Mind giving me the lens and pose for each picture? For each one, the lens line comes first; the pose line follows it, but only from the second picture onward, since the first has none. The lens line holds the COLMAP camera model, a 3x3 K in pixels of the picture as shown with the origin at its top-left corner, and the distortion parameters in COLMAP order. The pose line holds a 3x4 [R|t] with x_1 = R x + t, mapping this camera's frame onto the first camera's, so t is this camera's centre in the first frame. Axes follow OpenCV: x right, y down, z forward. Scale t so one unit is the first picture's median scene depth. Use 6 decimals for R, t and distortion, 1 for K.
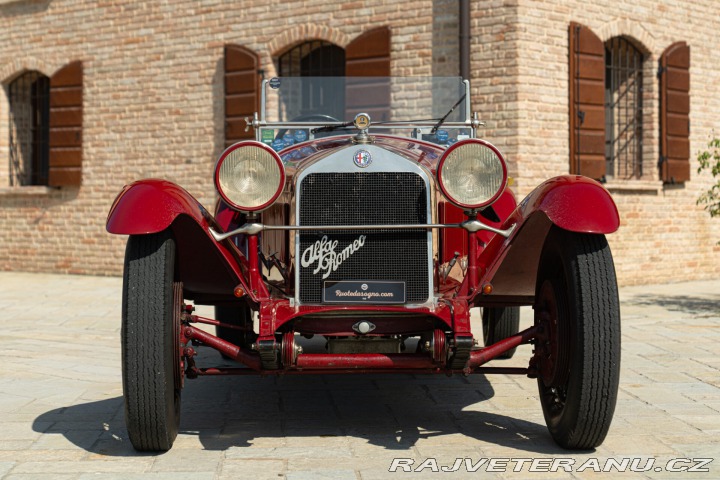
lens RADIAL K [[1707.6, 0, 360.0], [0, 1707.6, 240.0], [0, 0, 1]] dist [0.003816, 0.607043]
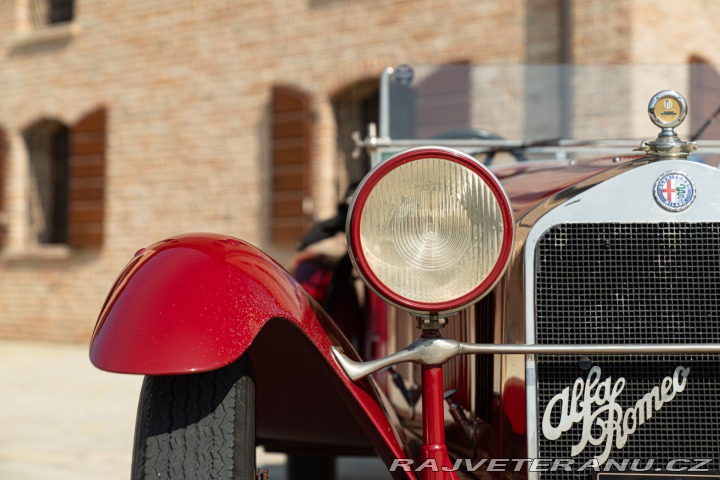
lens RADIAL K [[1707.6, 0, 360.0], [0, 1707.6, 240.0], [0, 0, 1]] dist [0.003816, 0.607043]
pose [[0.999830, 0.004922, -0.017785, -0.072798], [-0.005564, 0.999328, -0.036234, -0.018704], [0.017595, 0.036327, 0.999185, 0.558910]]
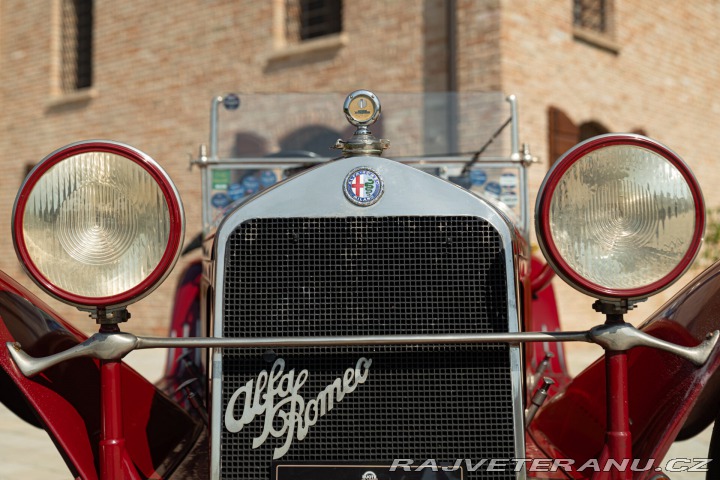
lens RADIAL K [[1258.5, 0, 360.0], [0, 1258.5, 240.0], [0, 0, 1]] dist [0.009377, -0.020093]
pose [[0.999987, -0.003710, 0.003560, -0.000648], [0.003869, 0.998941, -0.045850, -0.018257], [-0.003386, 0.045863, 0.998942, 0.669978]]
